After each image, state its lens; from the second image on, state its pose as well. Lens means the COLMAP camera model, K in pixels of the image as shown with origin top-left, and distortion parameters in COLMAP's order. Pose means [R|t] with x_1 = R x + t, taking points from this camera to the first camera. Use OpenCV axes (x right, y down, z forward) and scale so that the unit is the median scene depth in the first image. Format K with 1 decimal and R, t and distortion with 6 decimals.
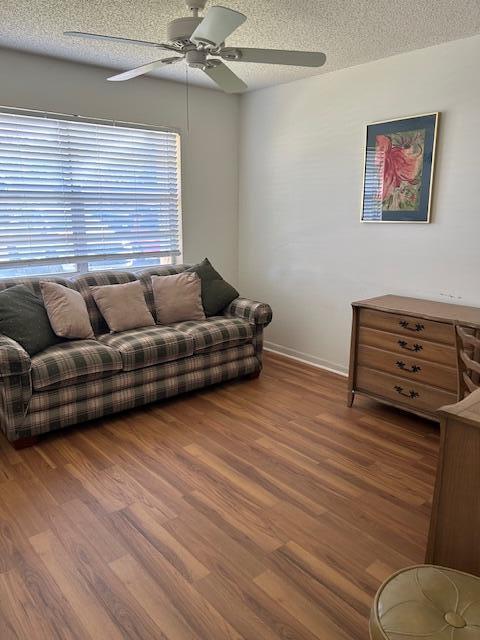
lens RADIAL K [[482.7, 0, 239.5], [0, 482.7, 323.3], [0, 0, 1]] dist [0.009012, 0.001963]
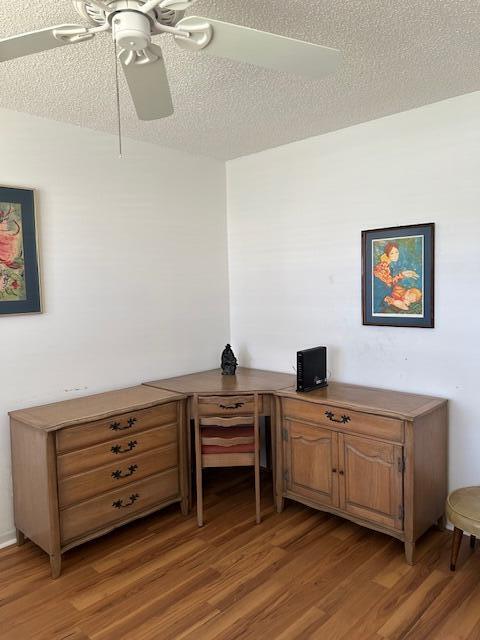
lens RADIAL K [[482.7, 0, 238.6], [0, 482.7, 315.8], [0, 0, 1]] dist [0.009012, 0.001963]
pose [[-0.110768, -0.070338, 0.991354, -0.517181], [0.248604, 0.963820, 0.096162, -0.212837], [-0.962251, 0.257106, -0.089274, 0.797762]]
